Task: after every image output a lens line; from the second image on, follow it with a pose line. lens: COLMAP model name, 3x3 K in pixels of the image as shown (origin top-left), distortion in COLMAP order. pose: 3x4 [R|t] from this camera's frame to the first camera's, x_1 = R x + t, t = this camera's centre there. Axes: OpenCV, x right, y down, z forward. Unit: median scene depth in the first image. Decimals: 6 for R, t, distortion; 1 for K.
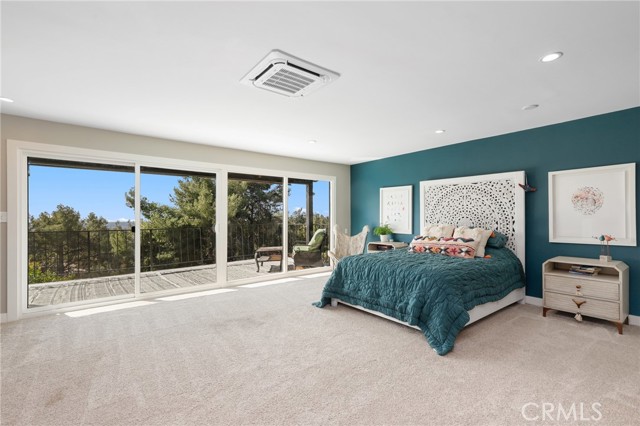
lens RADIAL K [[293.8, 0, 322.5], [0, 293.8, 213.7], [0, 0, 1]] dist [0.013415, -0.000134]
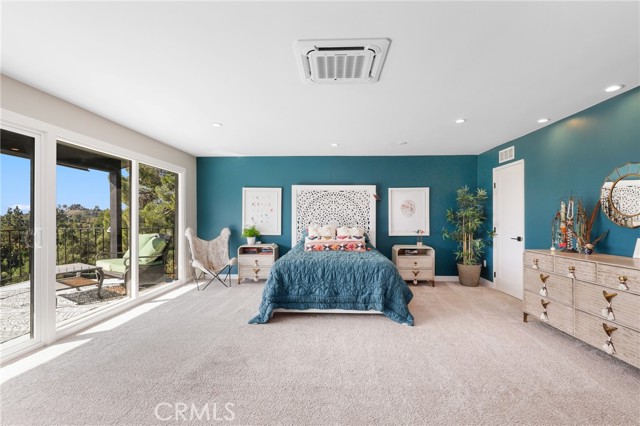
lens RADIAL K [[293.1, 0, 322.1], [0, 293.1, 217.8], [0, 0, 1]] dist [0.001860, 0.000063]
pose [[0.653566, 0.001402, 0.756868, -0.548908], [-0.010022, 0.999927, 0.006802, 0.000296], [-0.756803, -0.012031, 0.653532, 0.307078]]
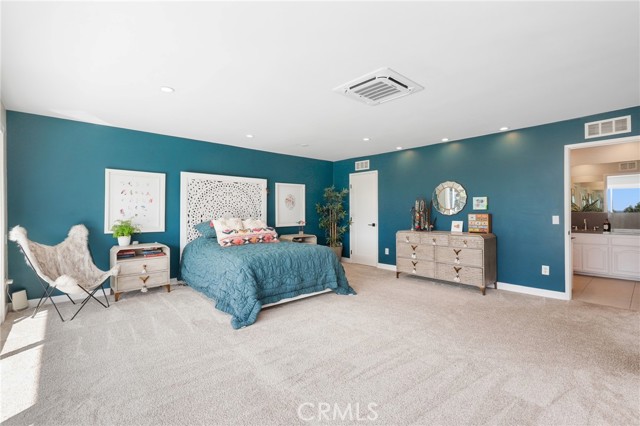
lens RADIAL K [[293.8, 0, 322.5], [0, 293.8, 213.7], [0, 0, 1]] dist [0.013415, -0.000134]
pose [[-0.060935, -0.009150, 0.998100, -0.816776], [-0.011339, 0.999900, 0.008474, 0.008721], [-0.998077, -0.010801, -0.061033, 0.854454]]
